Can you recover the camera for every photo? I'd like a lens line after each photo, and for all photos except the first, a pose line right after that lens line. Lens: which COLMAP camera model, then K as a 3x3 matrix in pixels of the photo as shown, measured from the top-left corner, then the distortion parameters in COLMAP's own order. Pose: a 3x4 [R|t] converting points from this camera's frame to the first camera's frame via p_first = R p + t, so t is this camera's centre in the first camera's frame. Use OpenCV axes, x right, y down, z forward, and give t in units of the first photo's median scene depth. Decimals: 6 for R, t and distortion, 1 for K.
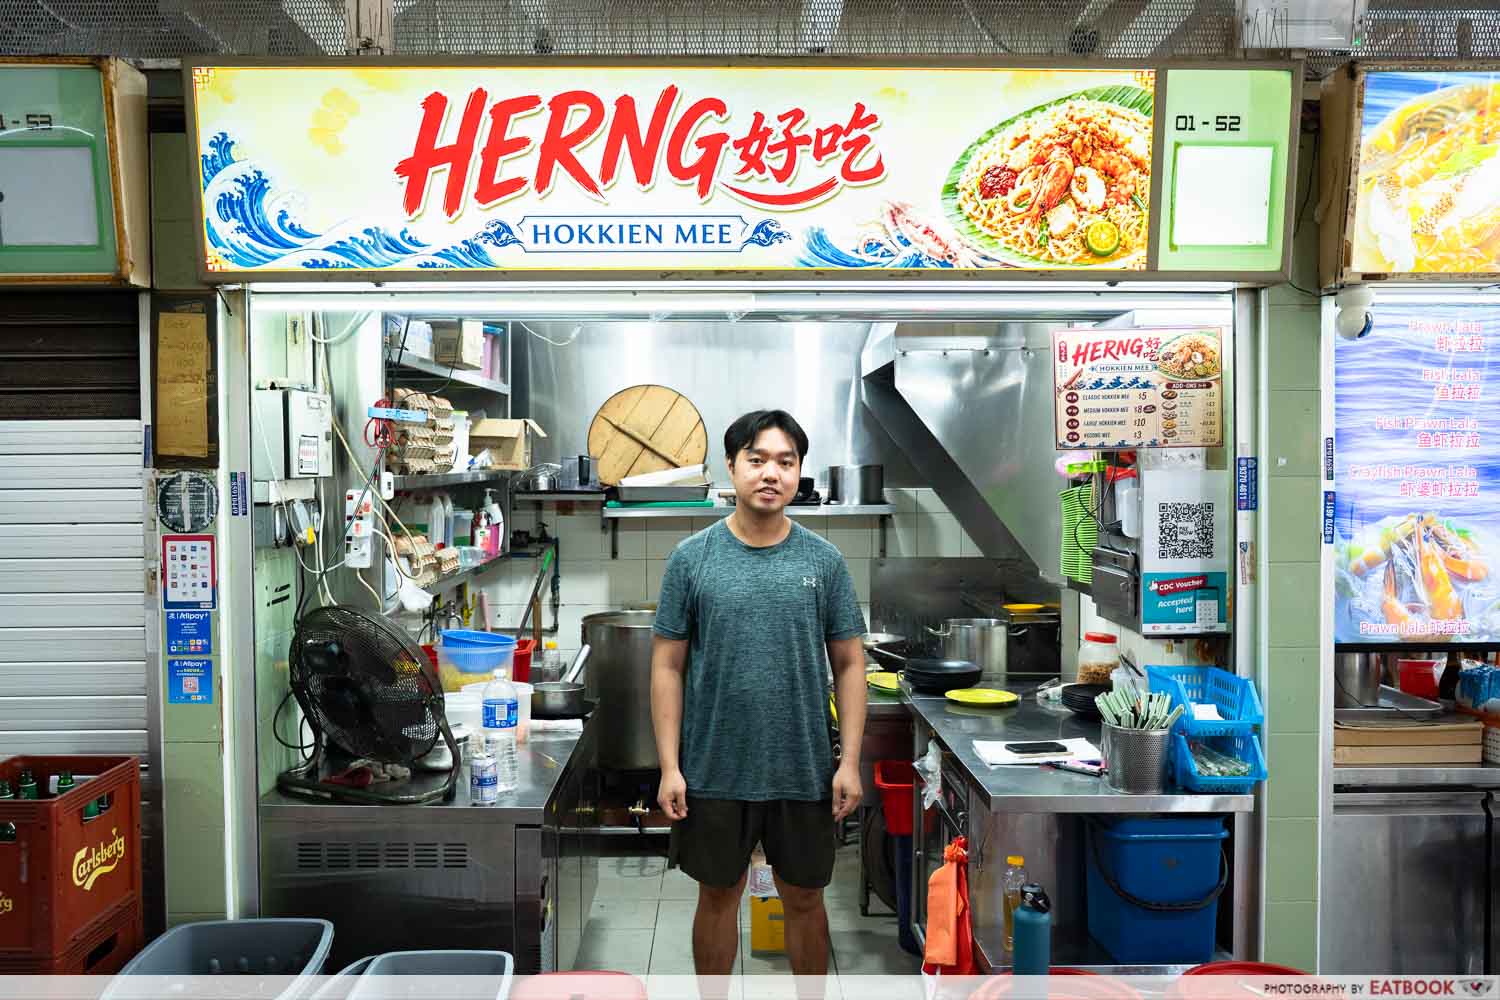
lens RADIAL K [[1318.8, 0, 754.0], [0, 1318.8, 510.2], [0, 0, 1]] dist [-0.009453, -0.000725]
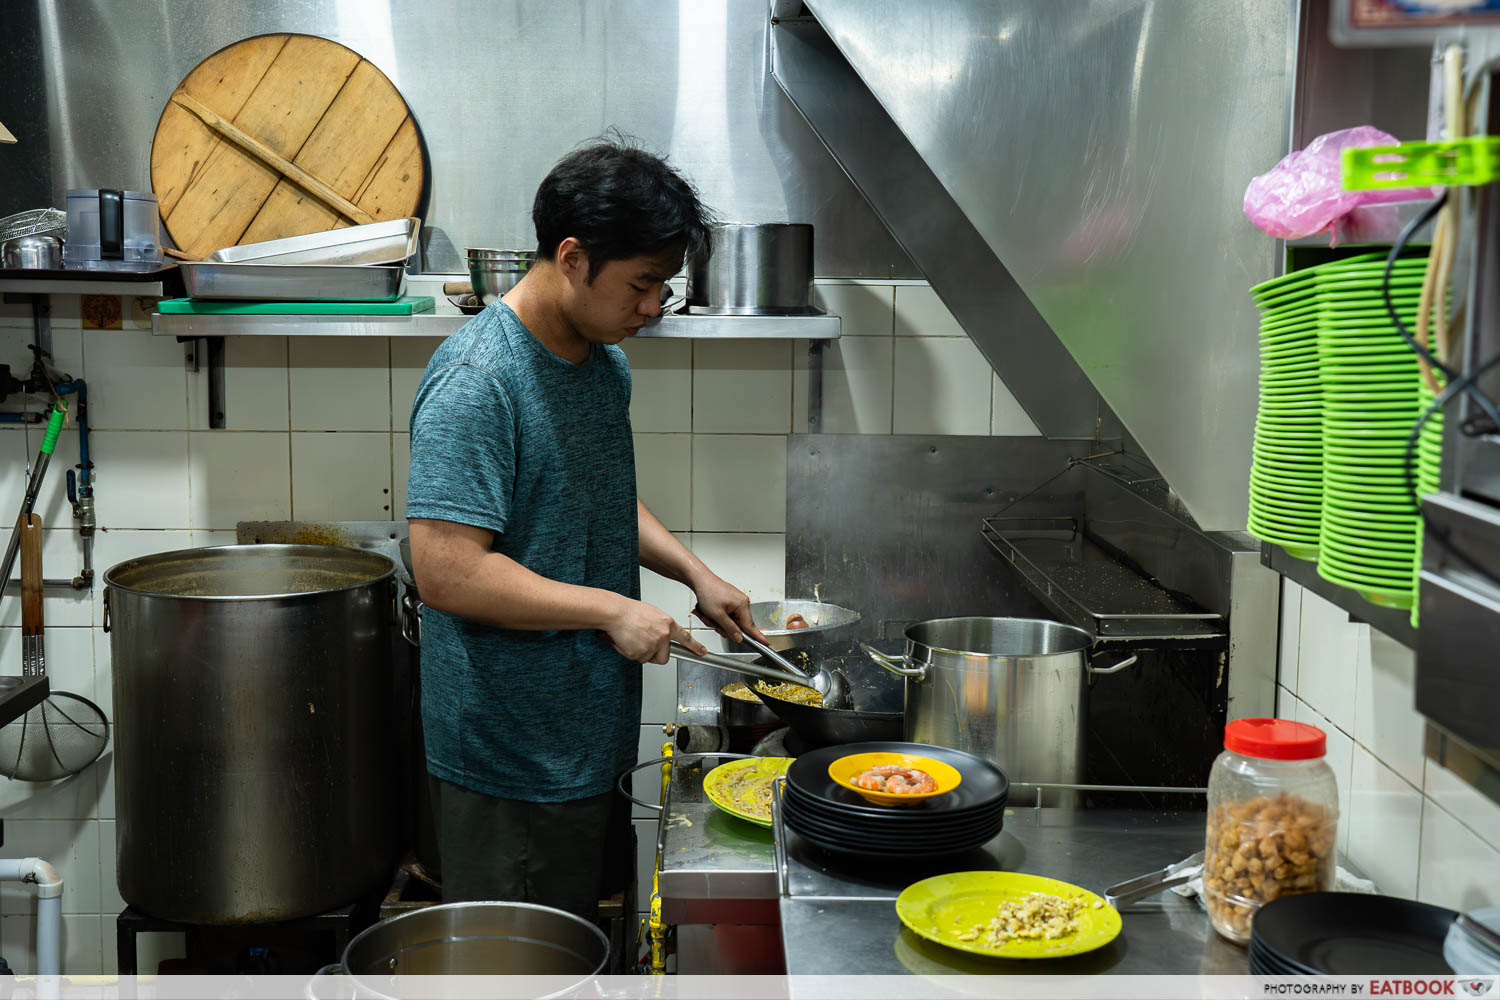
lens RADIAL K [[1621.3, 0, 750.7], [0, 1621.3, 489.7], [0, 0, 1]] dist [0.028614, 0.000000]
pose [[0.999609, 0.016910, -0.022281, 0.089106], [-0.014569, 0.994743, 0.101358, -0.001296], [0.023878, -0.100994, 0.994600, 0.452178]]
